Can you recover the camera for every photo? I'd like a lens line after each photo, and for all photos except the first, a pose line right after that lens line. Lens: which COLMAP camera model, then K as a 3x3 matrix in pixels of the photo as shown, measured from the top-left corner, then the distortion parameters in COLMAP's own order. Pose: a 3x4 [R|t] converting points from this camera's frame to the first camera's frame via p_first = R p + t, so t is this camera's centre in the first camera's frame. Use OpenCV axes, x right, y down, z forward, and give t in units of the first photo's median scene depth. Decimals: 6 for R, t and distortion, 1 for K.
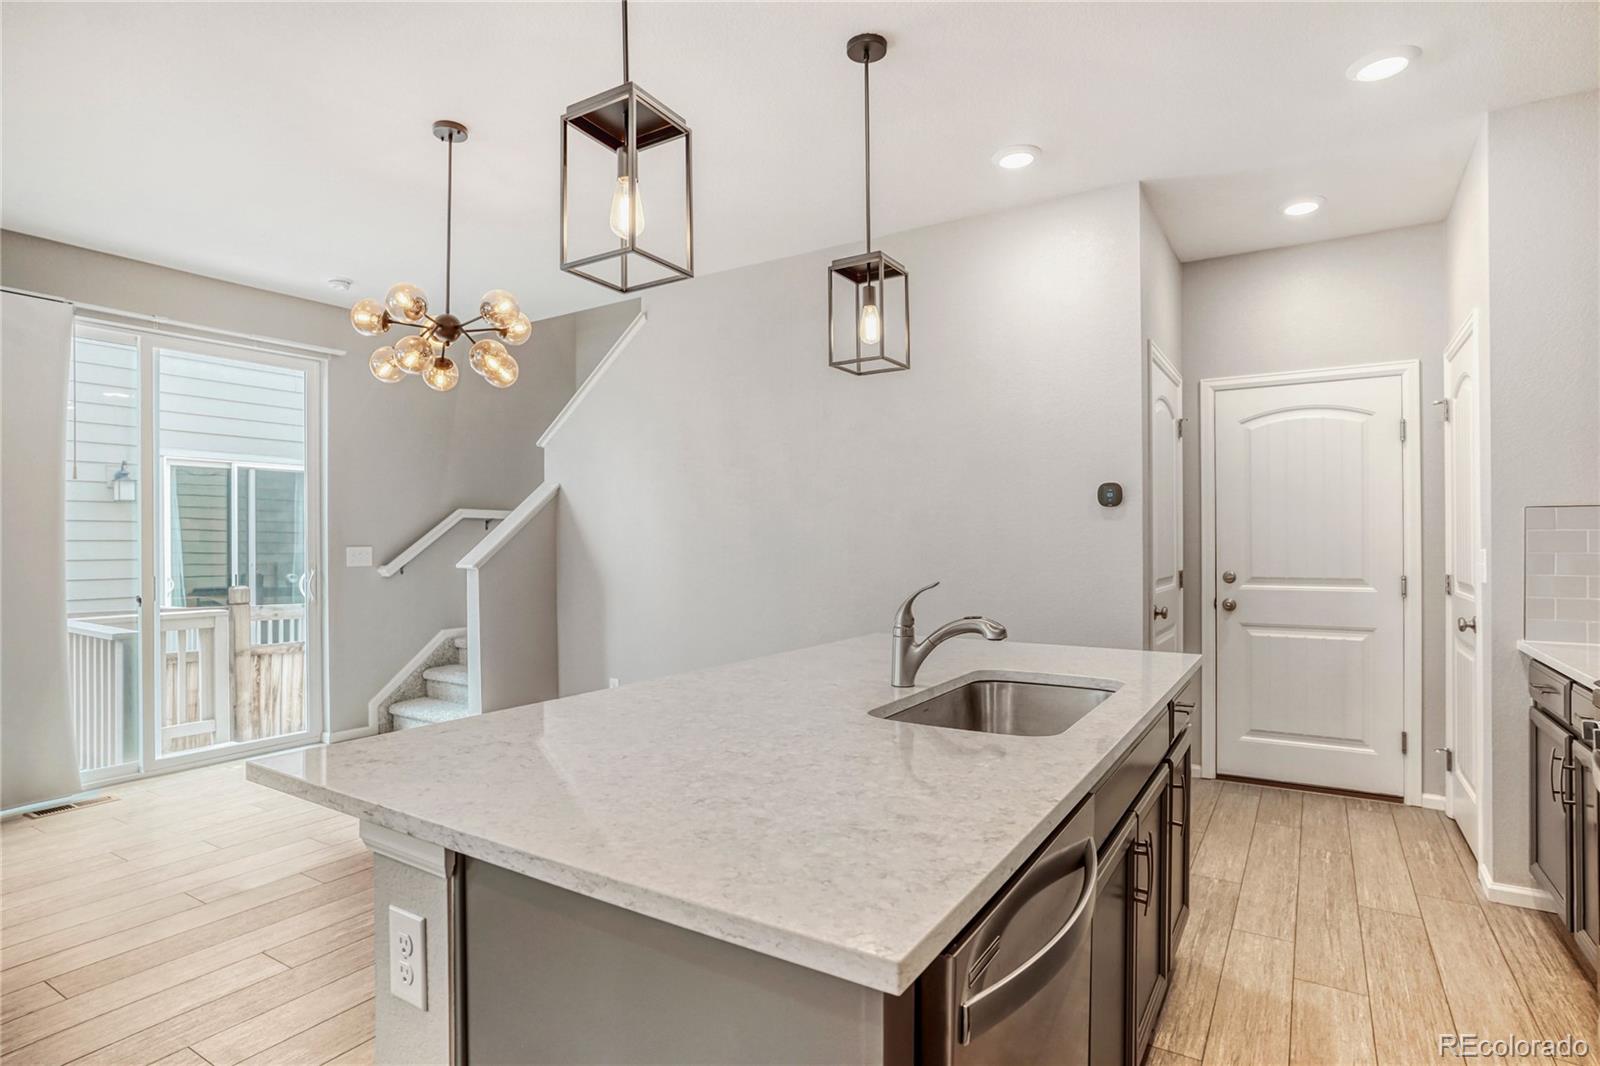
lens RADIAL K [[841.8, 0, 792.9], [0, 841.8, 541.1], [0, 0, 1]] dist [-0.064855, 0.039732]
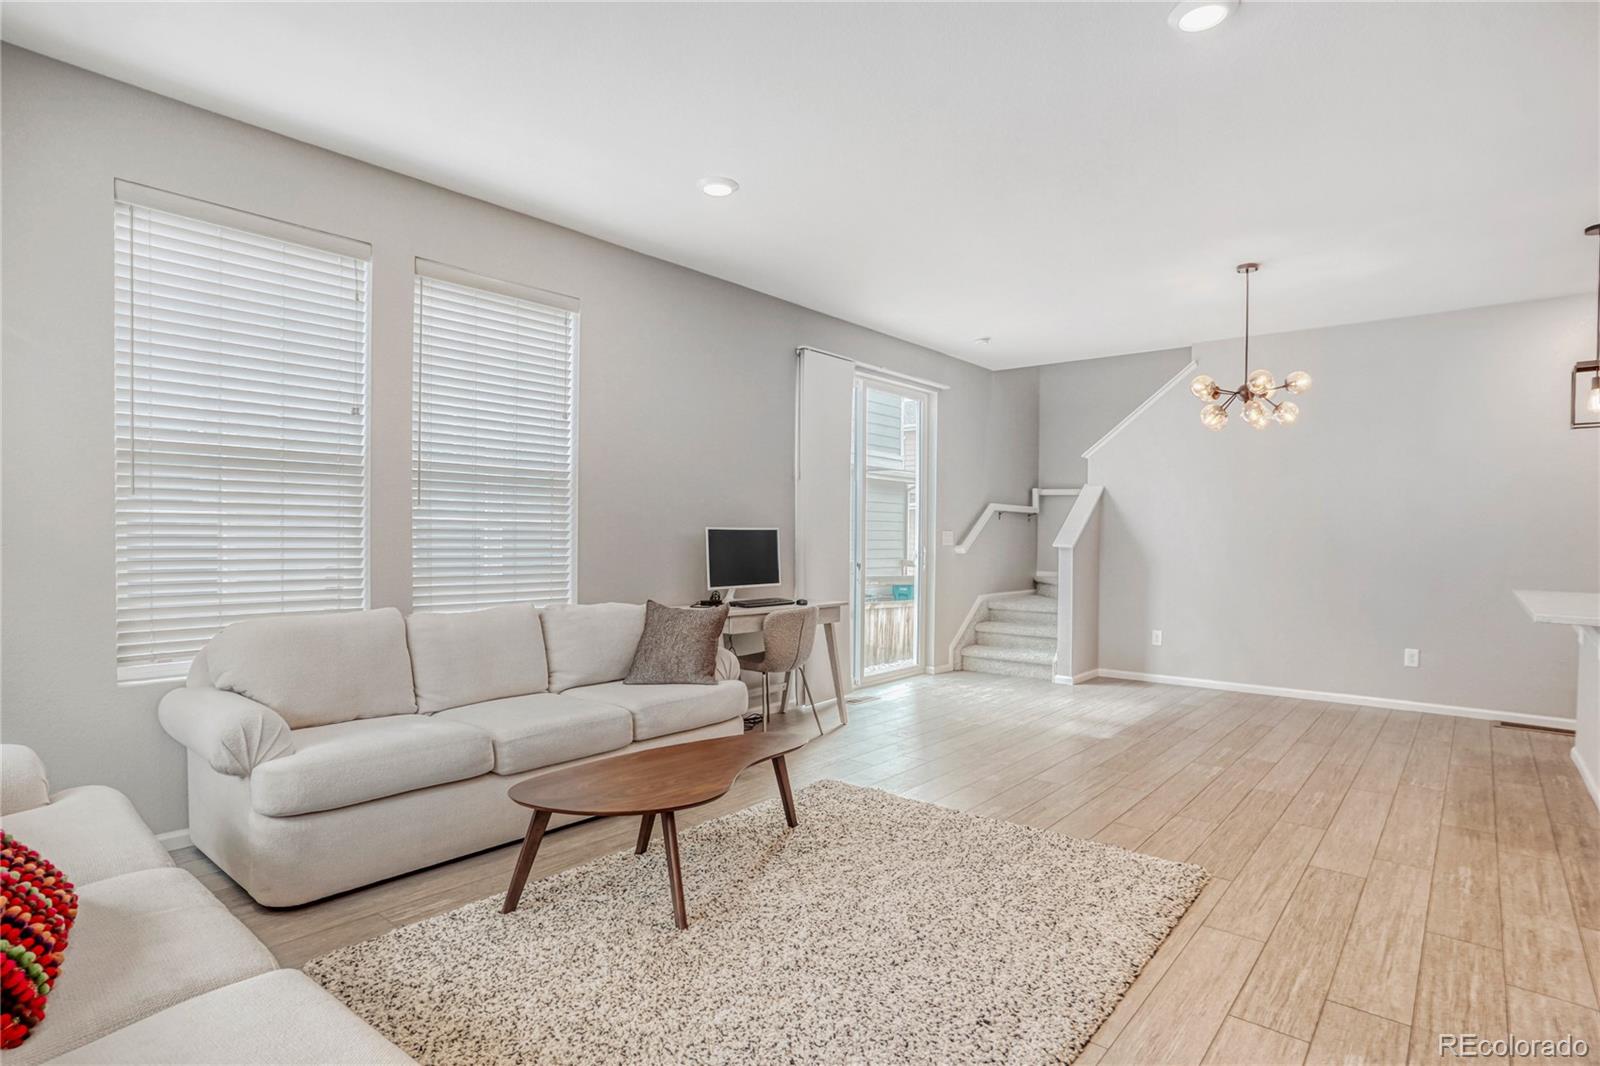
lens RADIAL K [[841.8, 0, 792.9], [0, 841.8, 541.1], [0, 0, 1]] dist [-0.064855, 0.039732]
pose [[0.990738, 0.016390, -0.134797, -1.059944], [-0.015462, 0.999849, 0.007922, 0.030703], [0.134907, -0.005764, 0.990842, -0.704553]]
